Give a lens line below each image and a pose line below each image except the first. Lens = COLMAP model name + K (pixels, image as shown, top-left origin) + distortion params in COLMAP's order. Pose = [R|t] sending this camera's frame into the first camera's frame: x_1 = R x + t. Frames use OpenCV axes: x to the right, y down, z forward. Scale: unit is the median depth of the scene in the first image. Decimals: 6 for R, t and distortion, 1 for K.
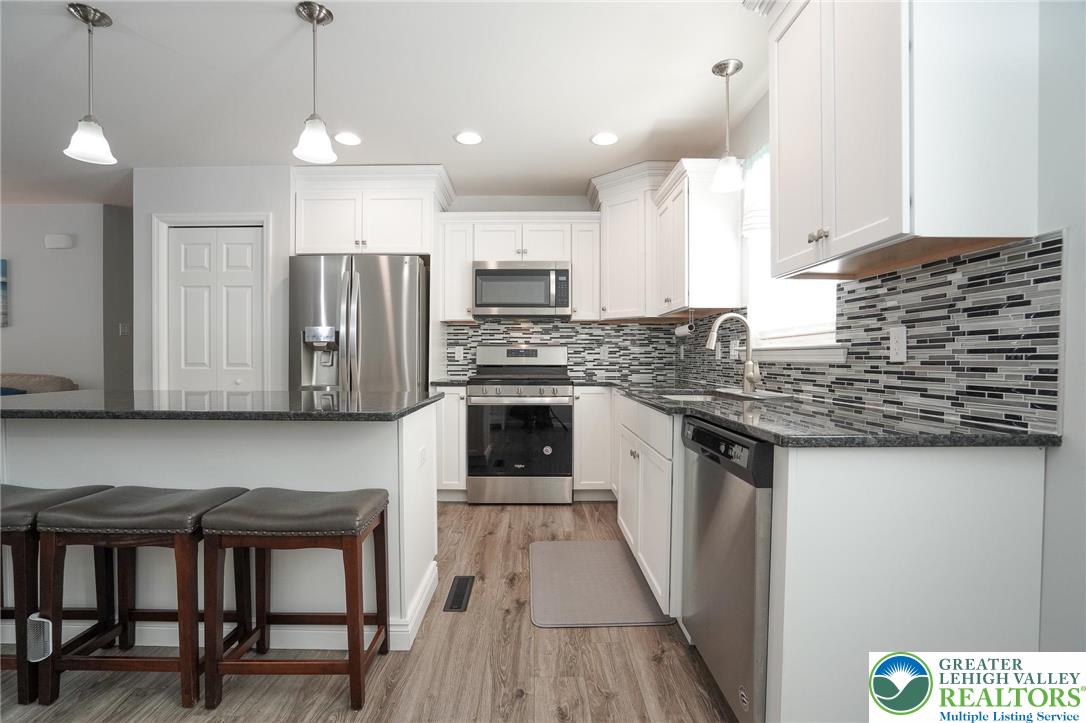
lens RADIAL K [[497.8, 0, 529.5], [0, 497.8, 364.1], [0, 0, 1]] dist [-0.030354, 0.001078]
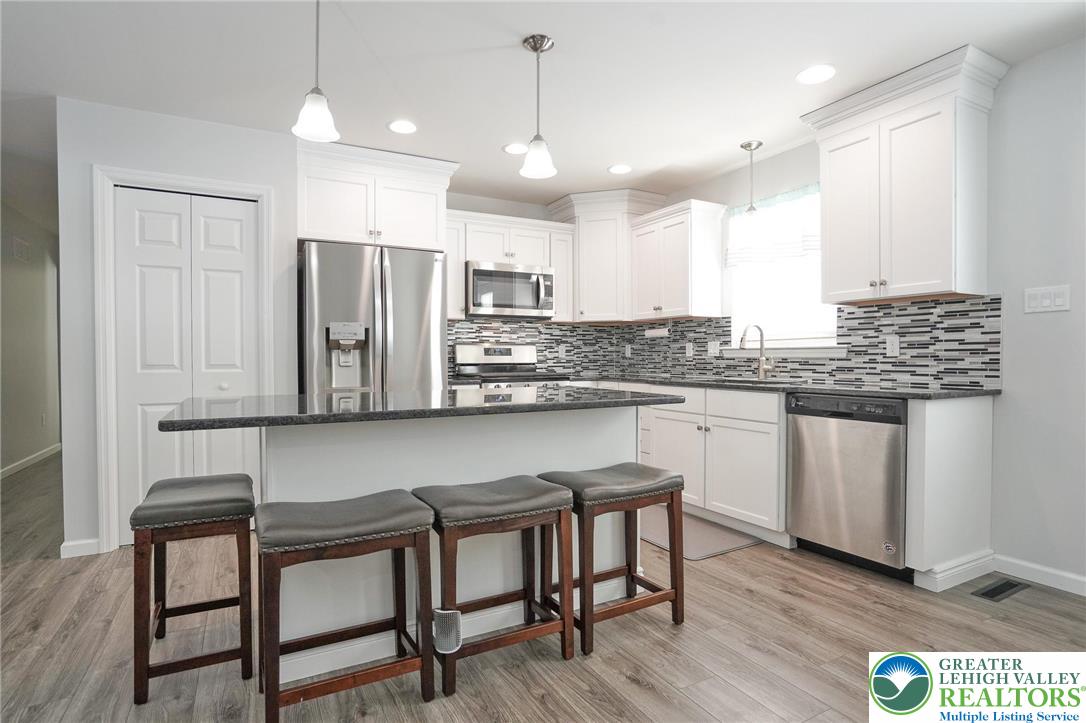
lens RADIAL K [[552.9, 0, 529.0], [0, 552.9, 363.4], [0, 0, 1]] dist [-0.022576, -0.000597]
pose [[0.882625, -0.011187, 0.469944, -1.107133], [0.011740, 0.999930, 0.001753, 0.001748], [-0.469930, 0.003970, 0.882695, -0.088868]]
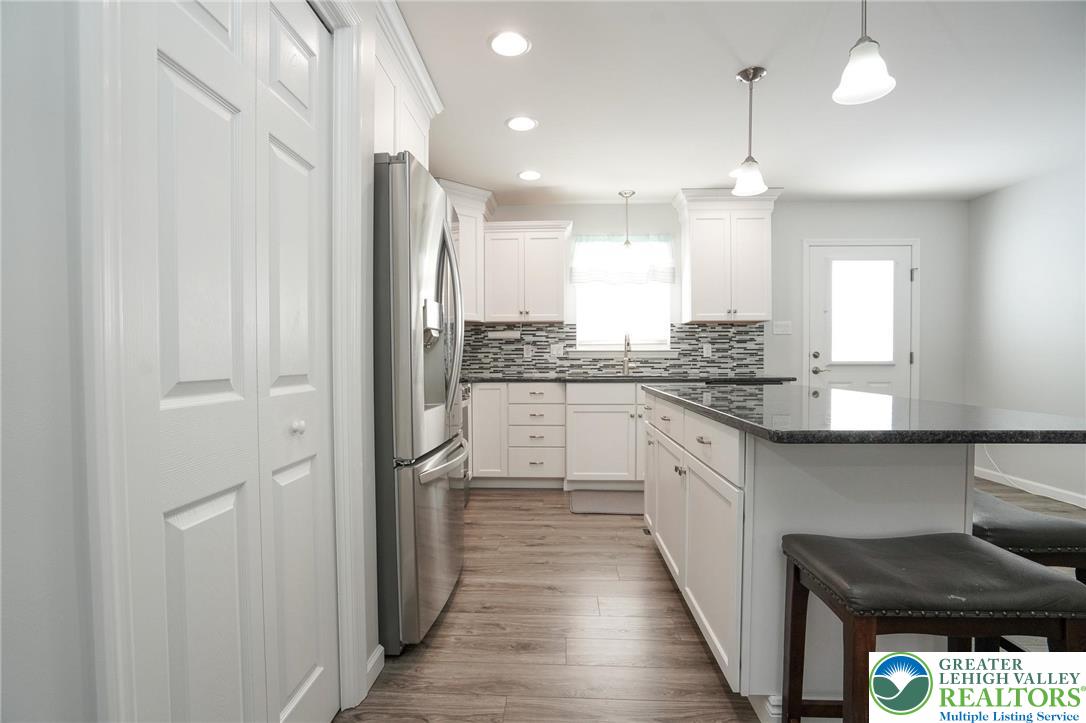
lens RADIAL K [[516.0, 0, 519.5], [0, 516.0, 360.8], [0, 0, 1]] dist [-0.099701, 0.000282]
pose [[0.071432, -0.013831, 0.997350, -1.858922], [0.016401, 0.999785, 0.012691, -0.031798], [-0.997311, 0.015451, 0.071644, 1.582814]]
